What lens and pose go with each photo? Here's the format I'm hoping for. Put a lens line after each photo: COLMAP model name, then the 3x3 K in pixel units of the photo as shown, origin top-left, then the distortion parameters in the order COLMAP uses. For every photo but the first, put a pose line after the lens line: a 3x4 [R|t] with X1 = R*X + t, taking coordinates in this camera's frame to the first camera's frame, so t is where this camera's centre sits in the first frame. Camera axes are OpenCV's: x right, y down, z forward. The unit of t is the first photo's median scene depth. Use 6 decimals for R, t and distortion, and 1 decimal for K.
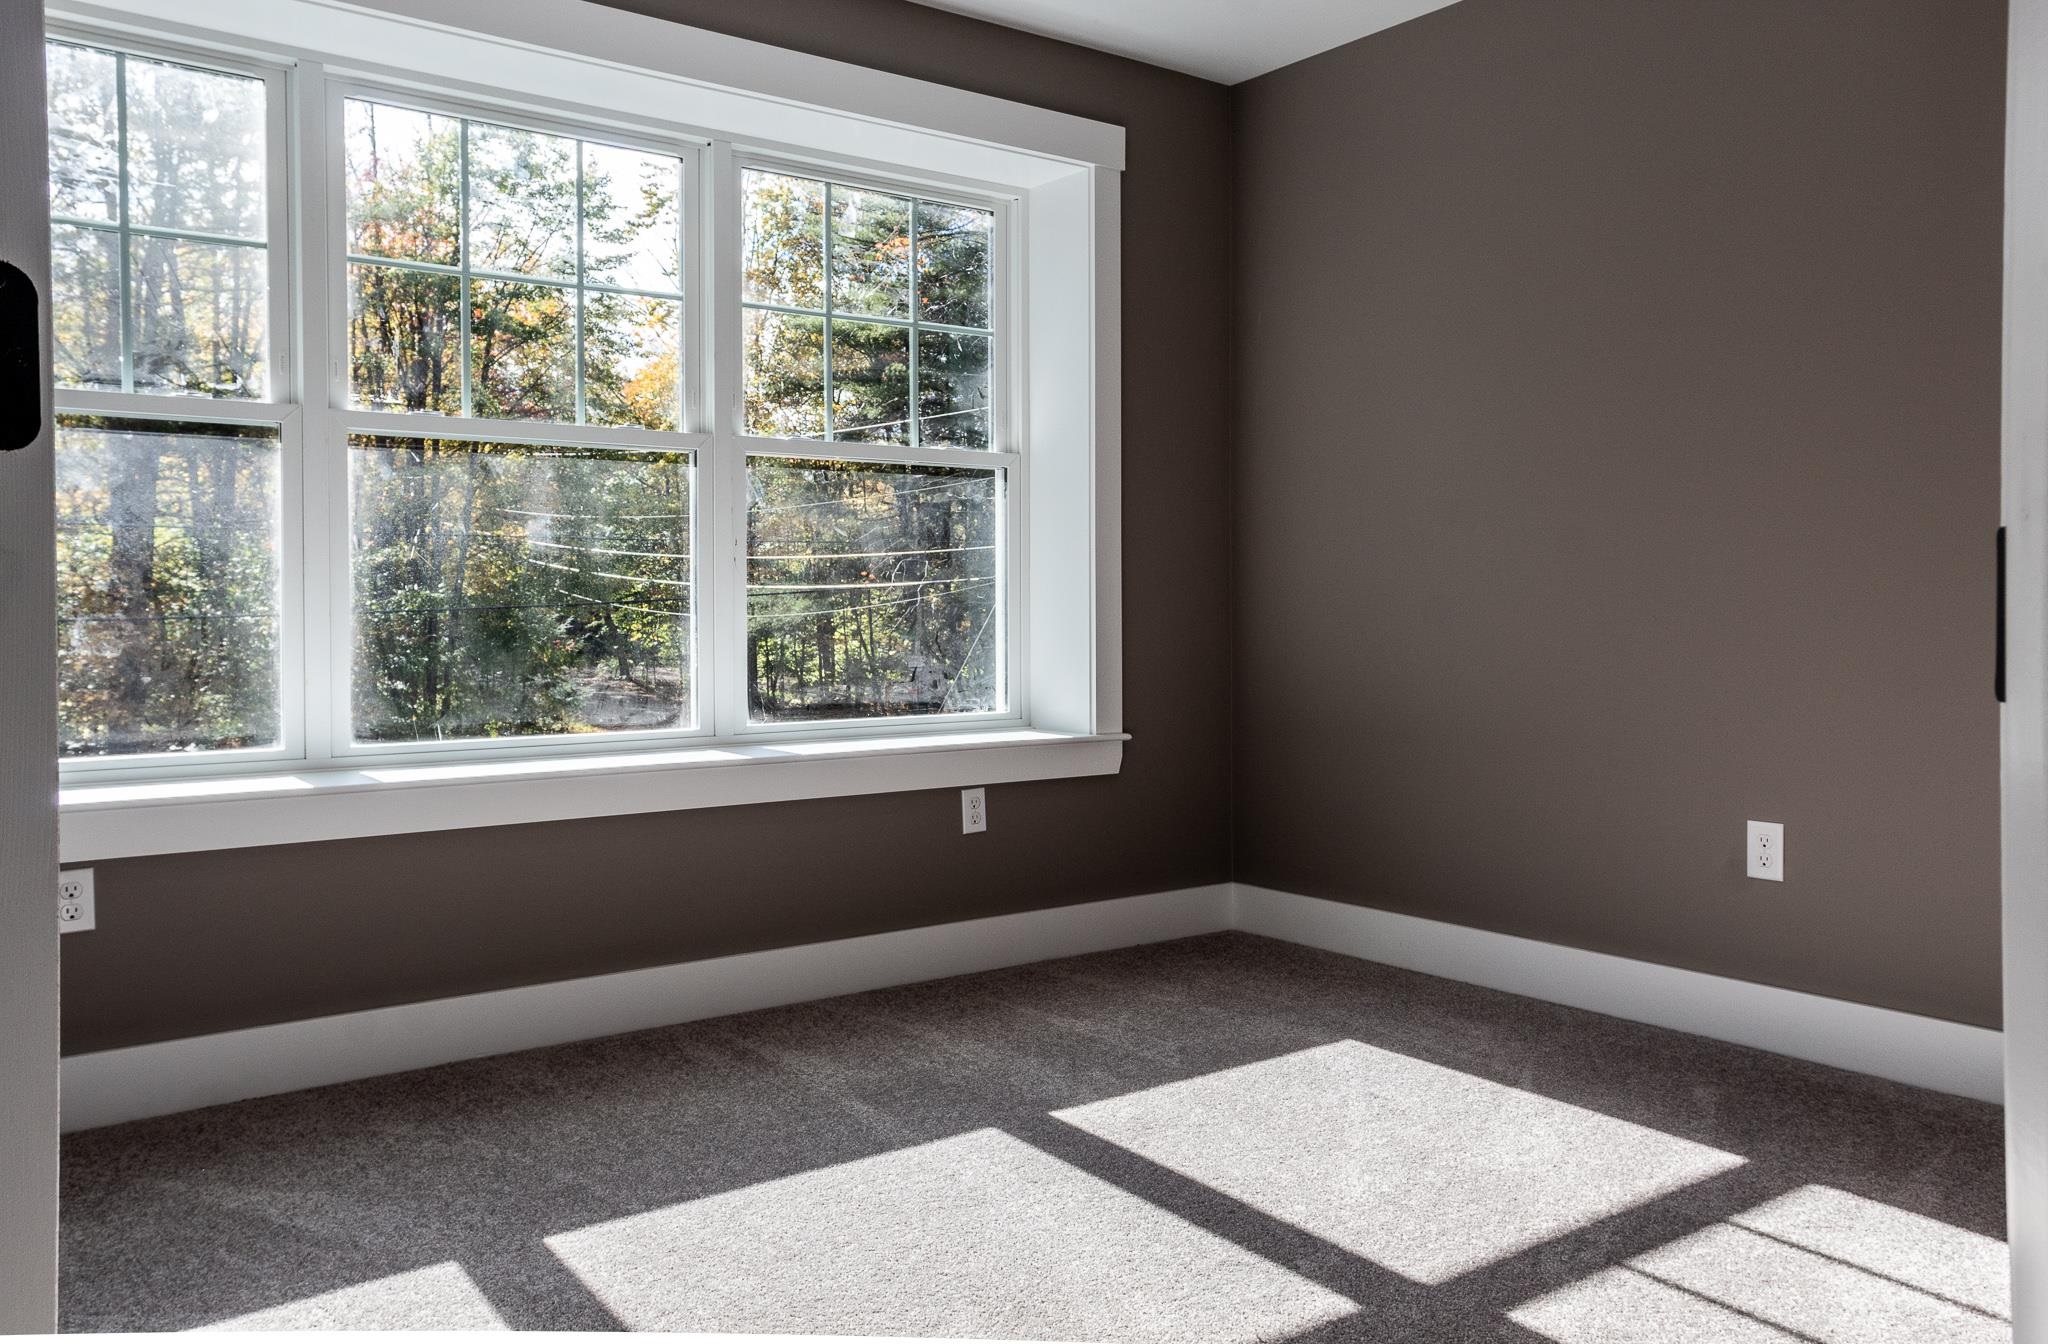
lens RADIAL K [[1572.2, 0, 978.7], [0, 1572.2, 676.8], [0, 0, 1]] dist [-0.003290, 0.035397]
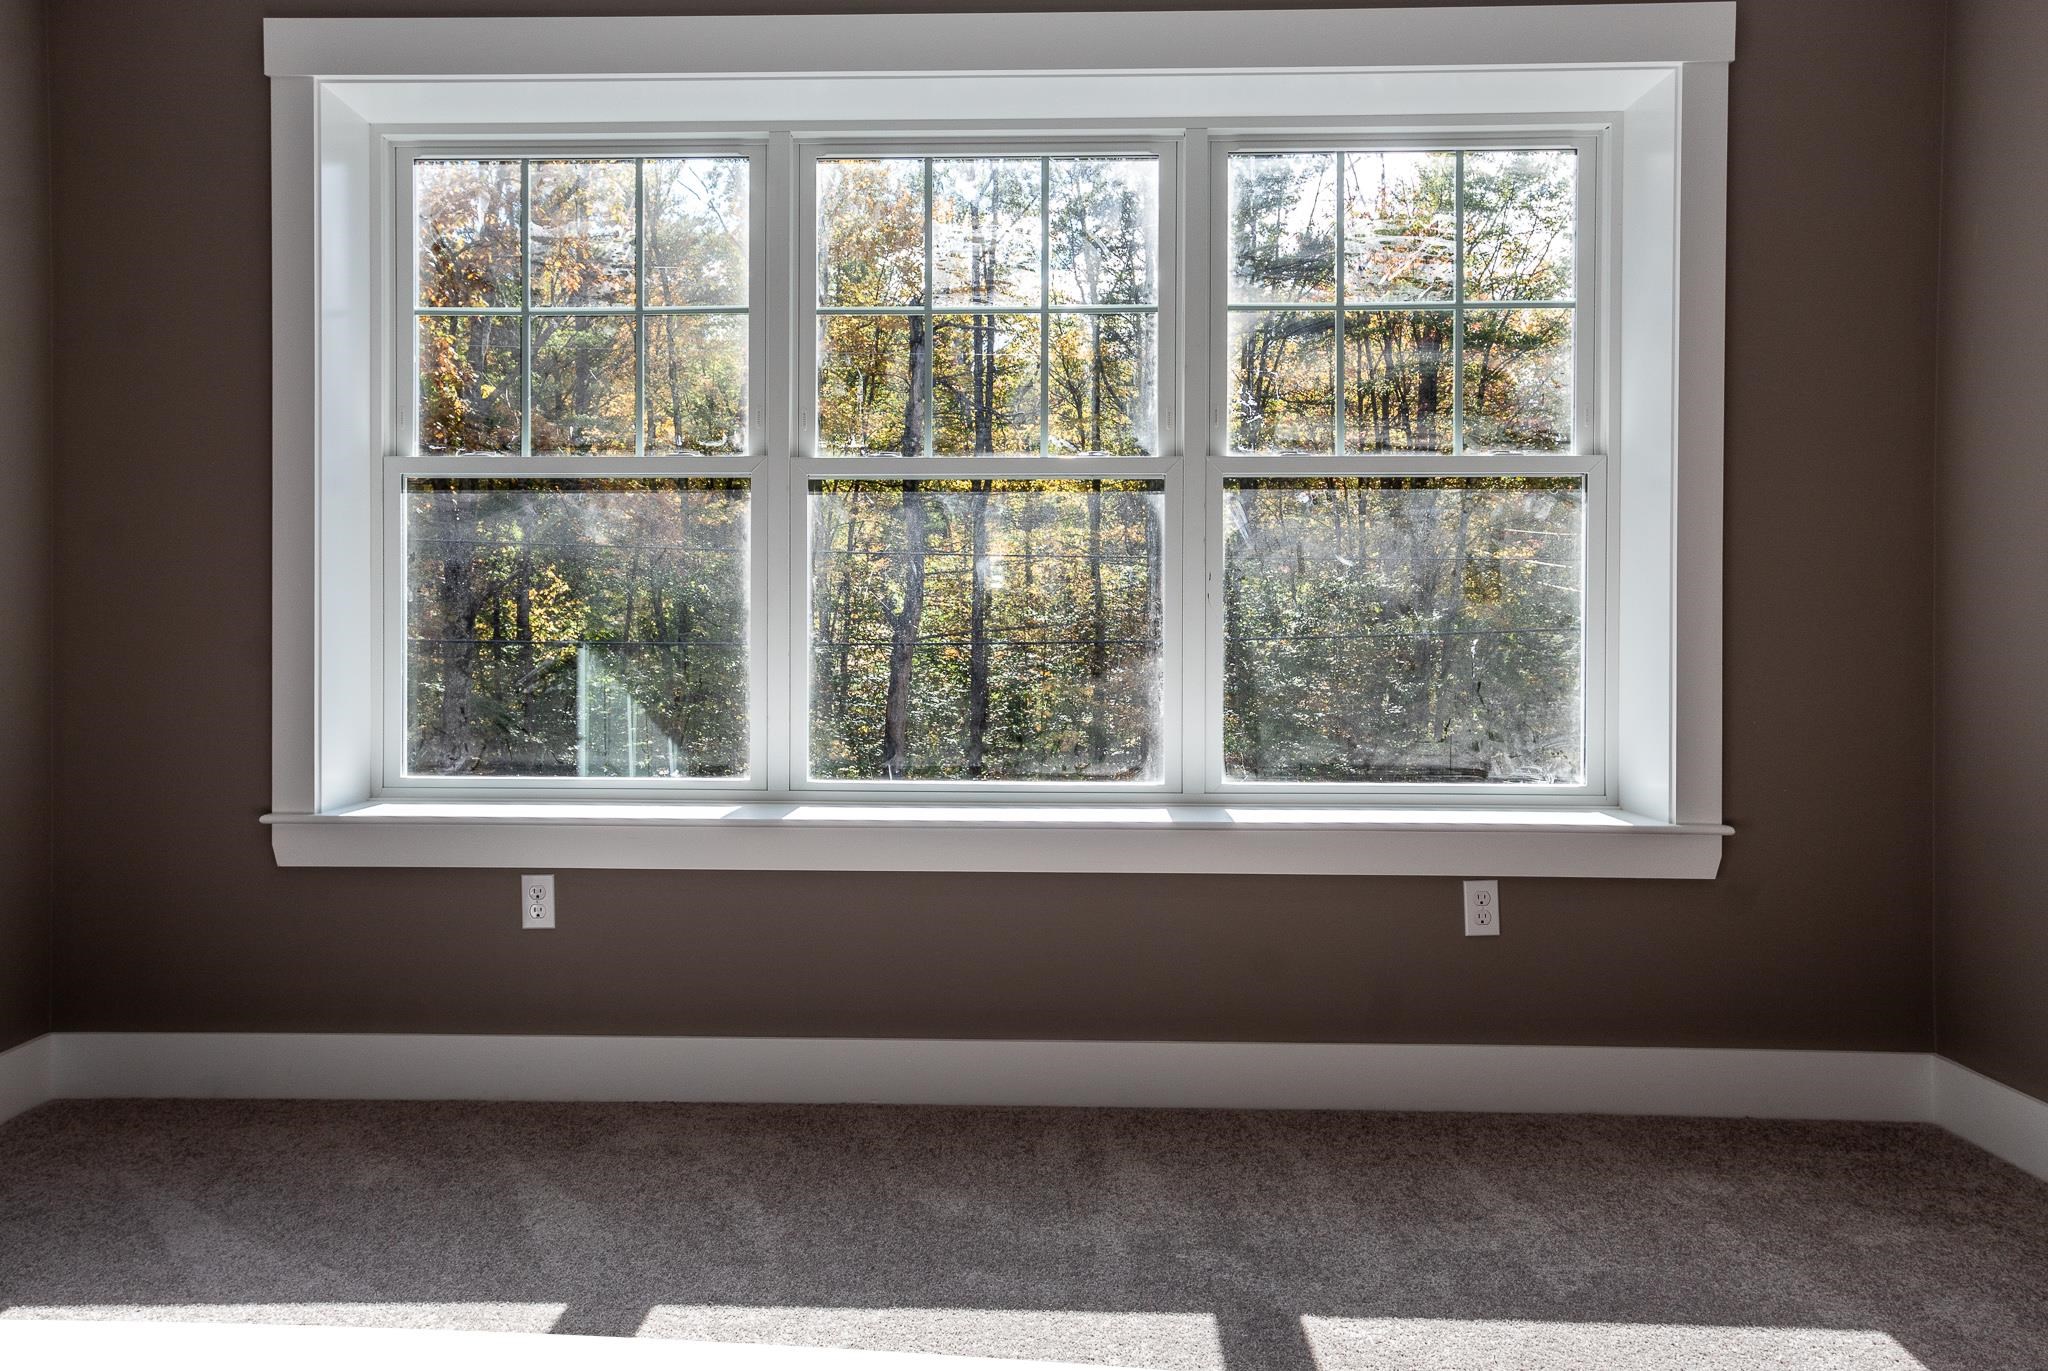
lens RADIAL K [[1591.3, 0, 1023.7], [0, 1591.3, 678.1], [0, 0, 1]] dist [0.002733, 0.008437]
pose [[0.785765, 0.017955, -0.618265, 0.312937], [-0.033132, 0.999365, -0.013086, -0.012562], [0.617638, 0.030767, 0.785861, 0.227867]]
